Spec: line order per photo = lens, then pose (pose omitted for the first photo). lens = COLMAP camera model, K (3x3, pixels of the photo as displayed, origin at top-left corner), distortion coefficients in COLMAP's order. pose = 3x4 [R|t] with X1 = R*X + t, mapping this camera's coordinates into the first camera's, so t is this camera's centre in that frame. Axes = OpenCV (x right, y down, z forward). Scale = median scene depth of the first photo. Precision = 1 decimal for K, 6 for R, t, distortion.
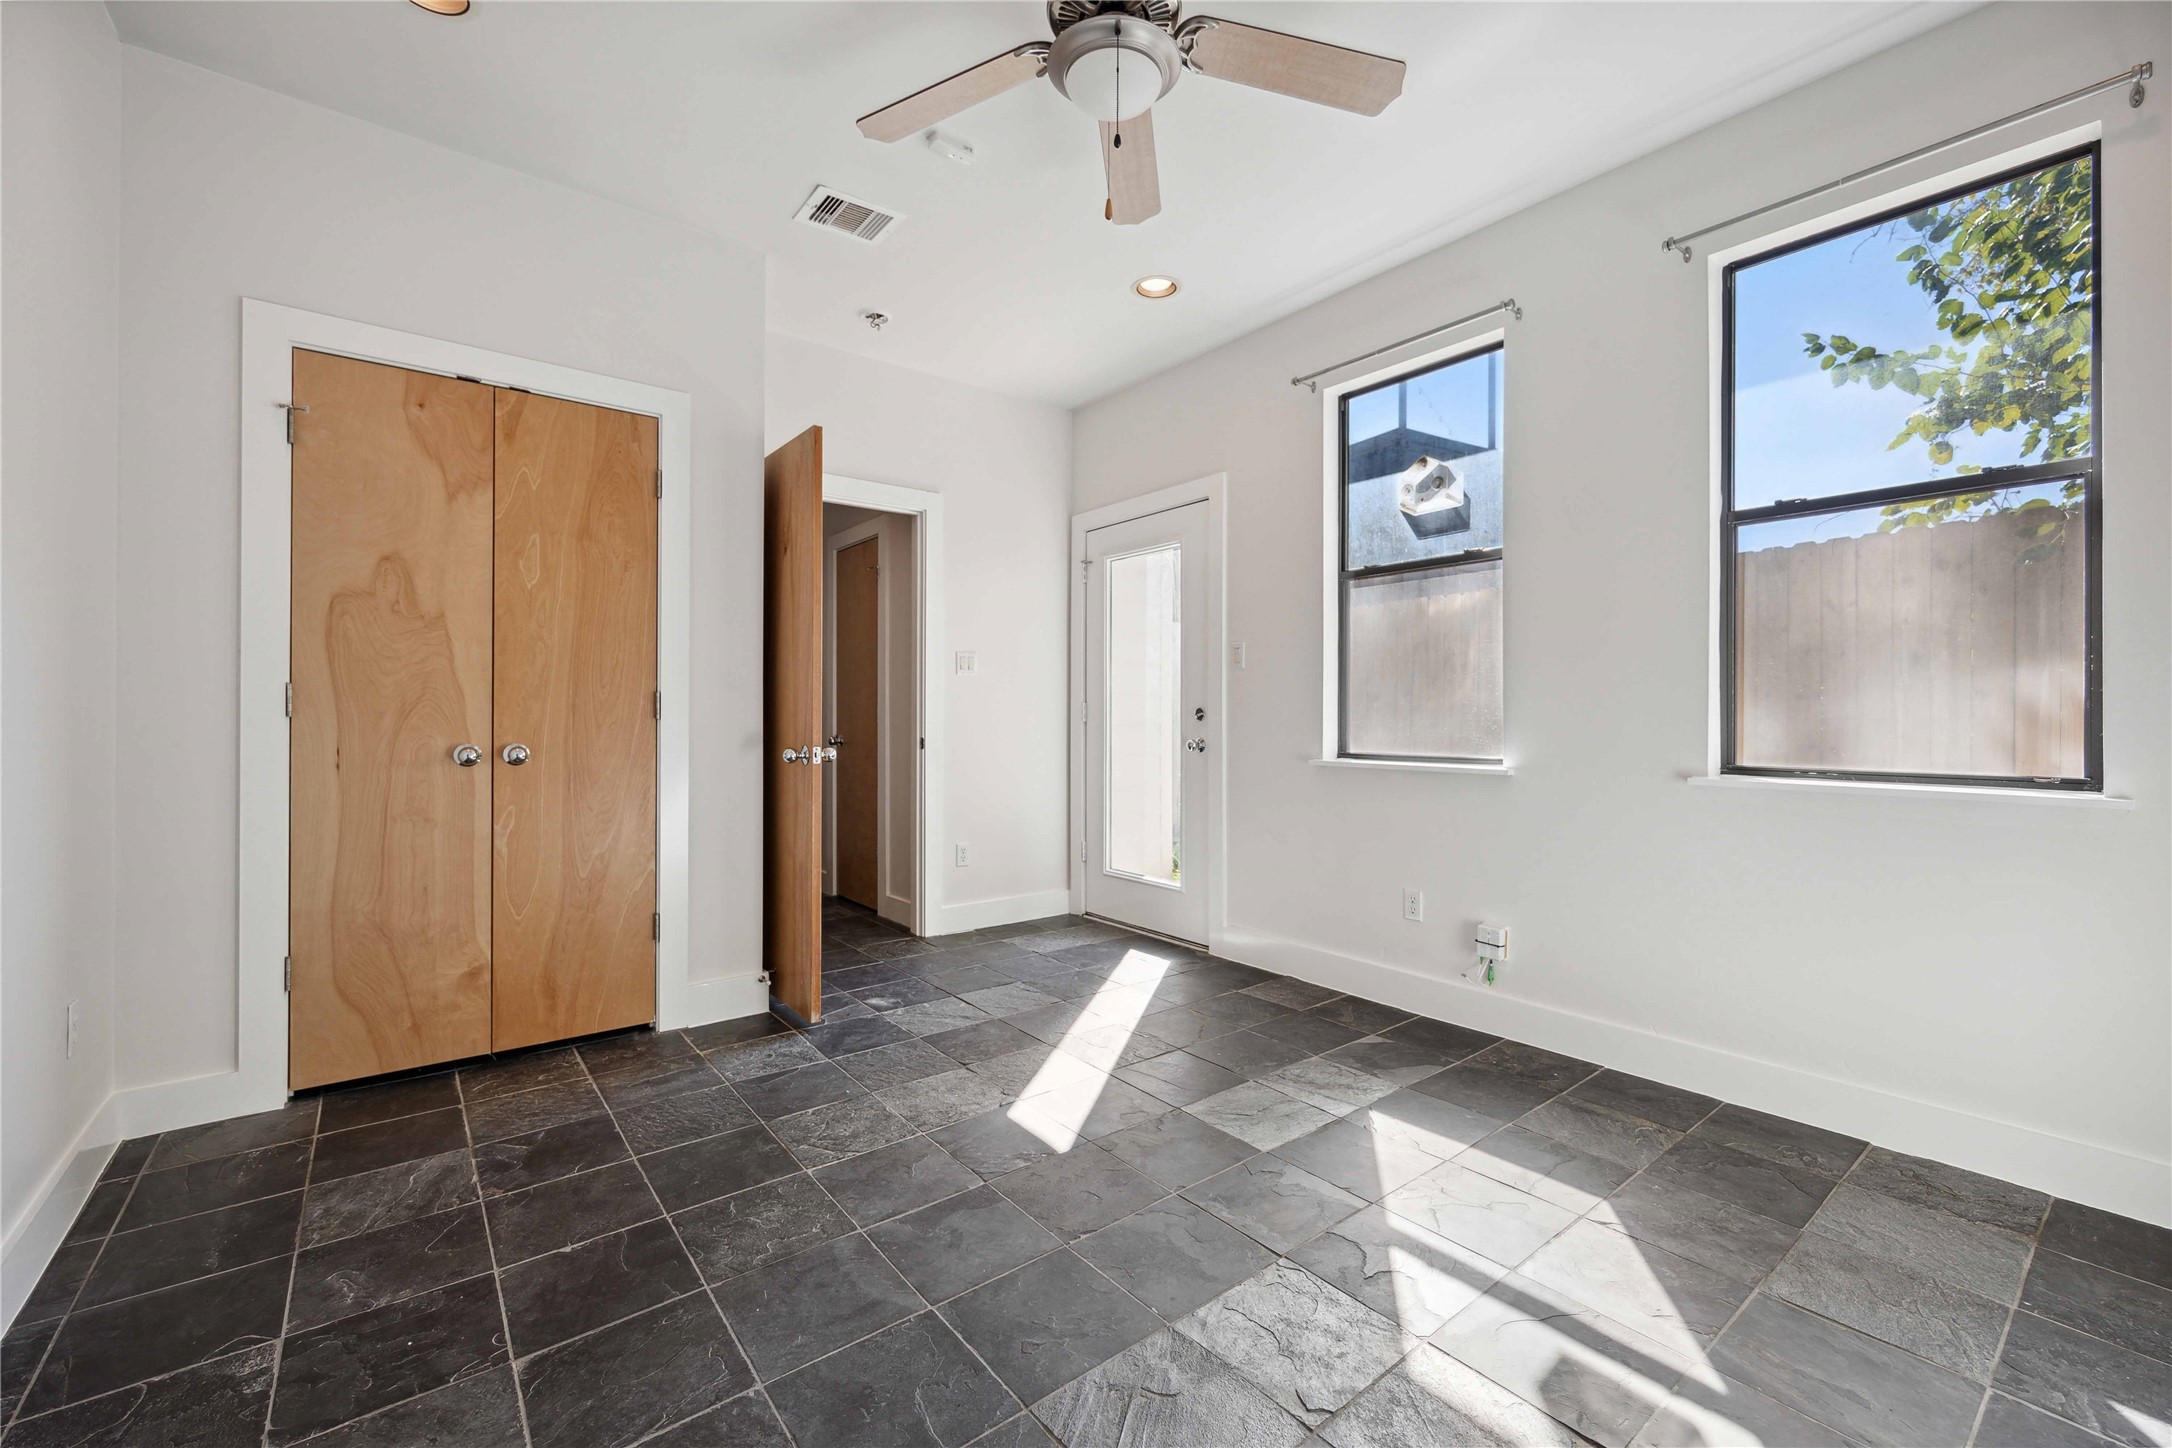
lens RADIAL K [[875.6, 0, 1084.6], [0, 875.6, 714.4], [0, 0, 1]] dist [-0.003417, -0.000250]
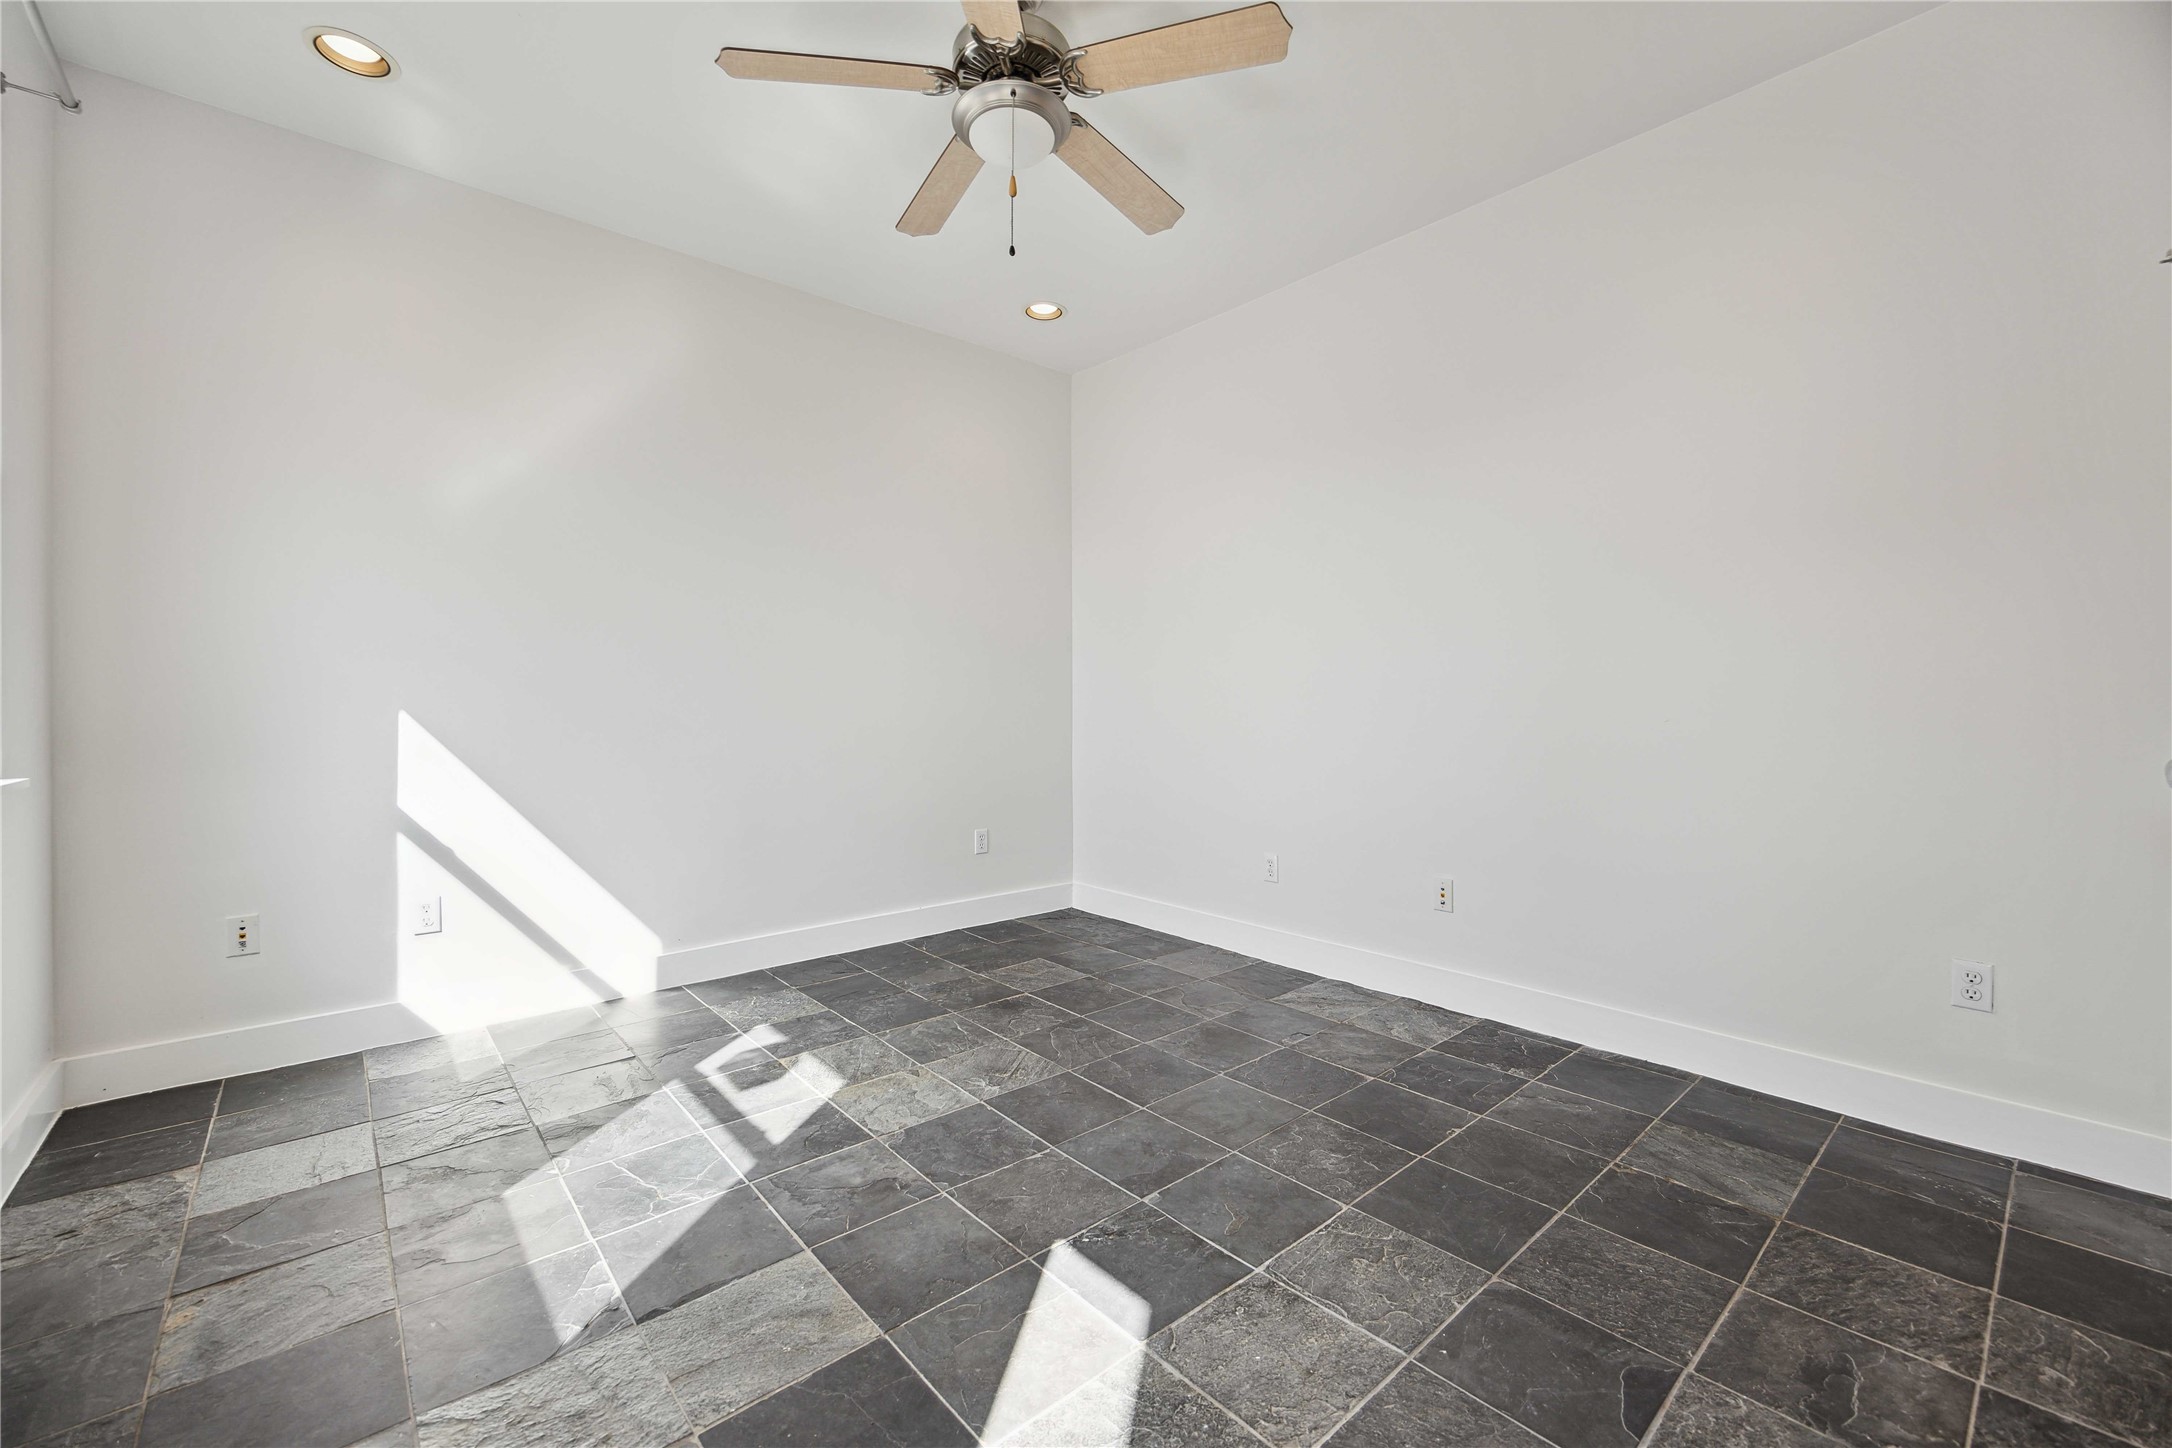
lens RADIAL K [[875.6, 0, 1084.8], [0, 875.6, 716.1], [0, 0, 1]] dist [-0.003417, -0.000250]
pose [[-0.998743, 0.003685, -0.049989, -0.008233], [0.002700, 0.999801, 0.019757, 0.003848], [0.050051, 0.019597, -0.998554, 1.864000]]
